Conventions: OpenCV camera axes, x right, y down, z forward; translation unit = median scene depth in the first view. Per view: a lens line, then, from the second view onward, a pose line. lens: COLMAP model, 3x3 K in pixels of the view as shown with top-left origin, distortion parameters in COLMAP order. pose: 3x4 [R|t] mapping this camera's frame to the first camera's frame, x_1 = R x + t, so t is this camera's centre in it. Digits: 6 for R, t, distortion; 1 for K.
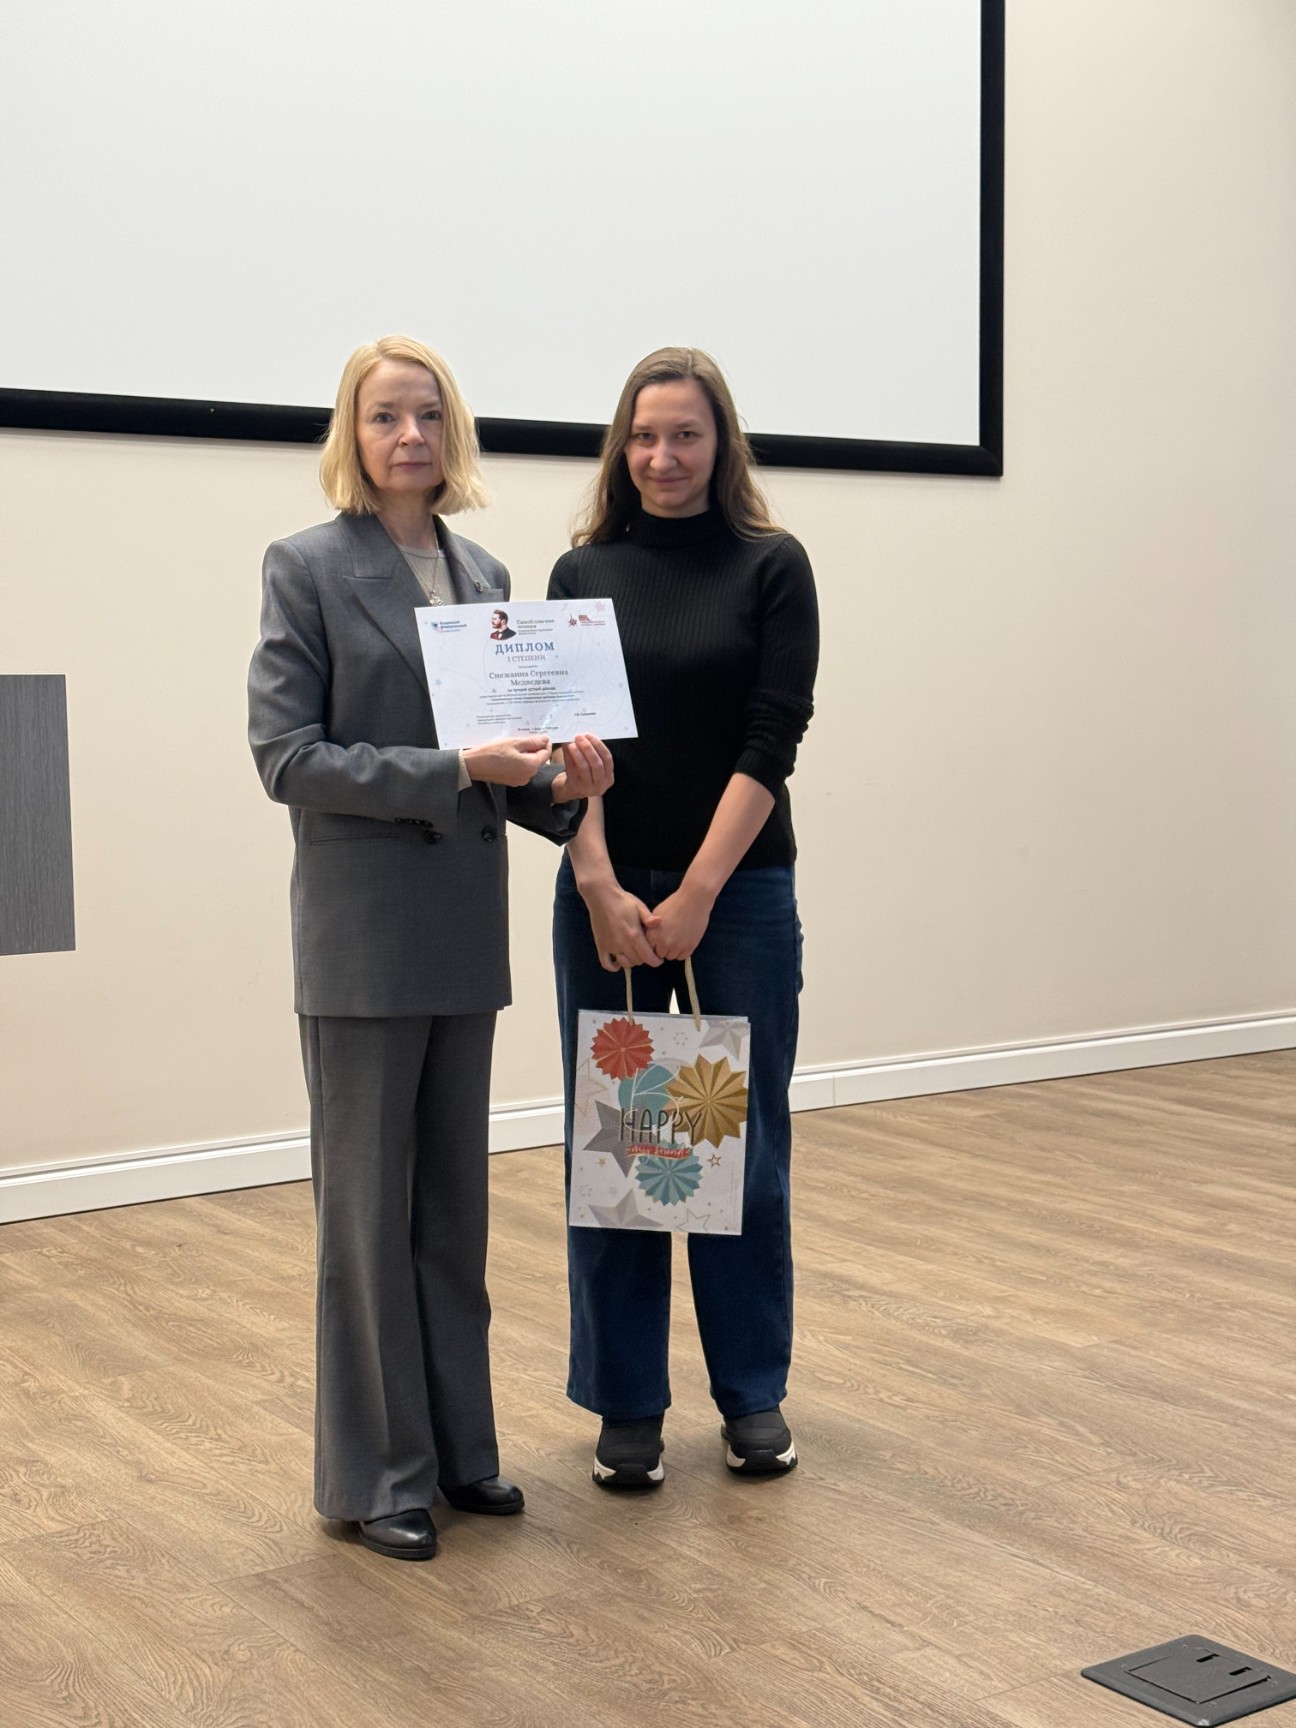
lens RADIAL K [[2461.5, 0, 639.8], [0, 2461.5, 878.8], [0, 0, 1]] dist [0.052447, 0.000000]
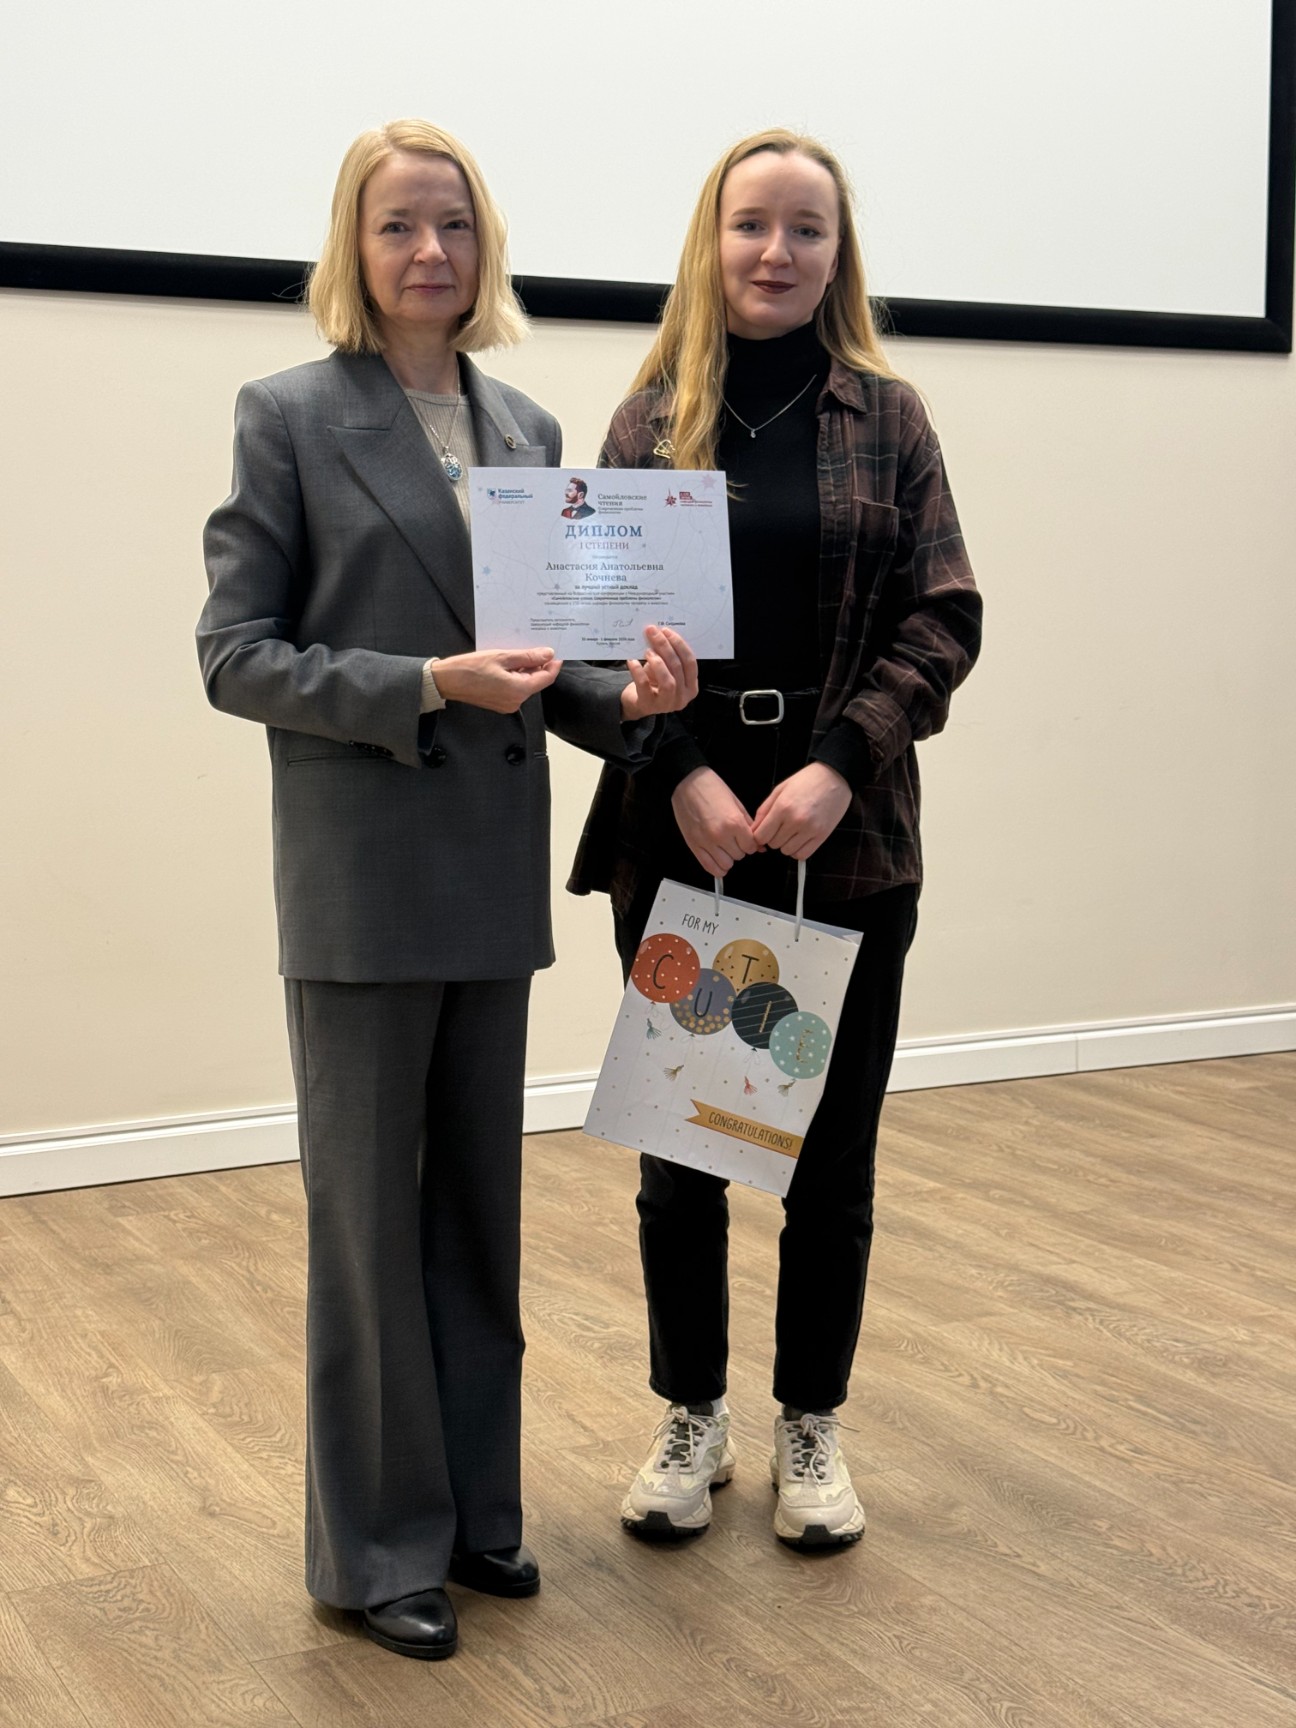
lens RADIAL K [[2461.5, 0, 662.2], [0, 2461.5, 850.0], [0, 0, 1]] dist [0.052447, 0.000000]
pose [[0.994178, 0.015887, -0.106569, 0.038049], [-0.014169, 0.999758, 0.016856, 0.001757], [0.106811, -0.015247, 0.994162, 0.178773]]
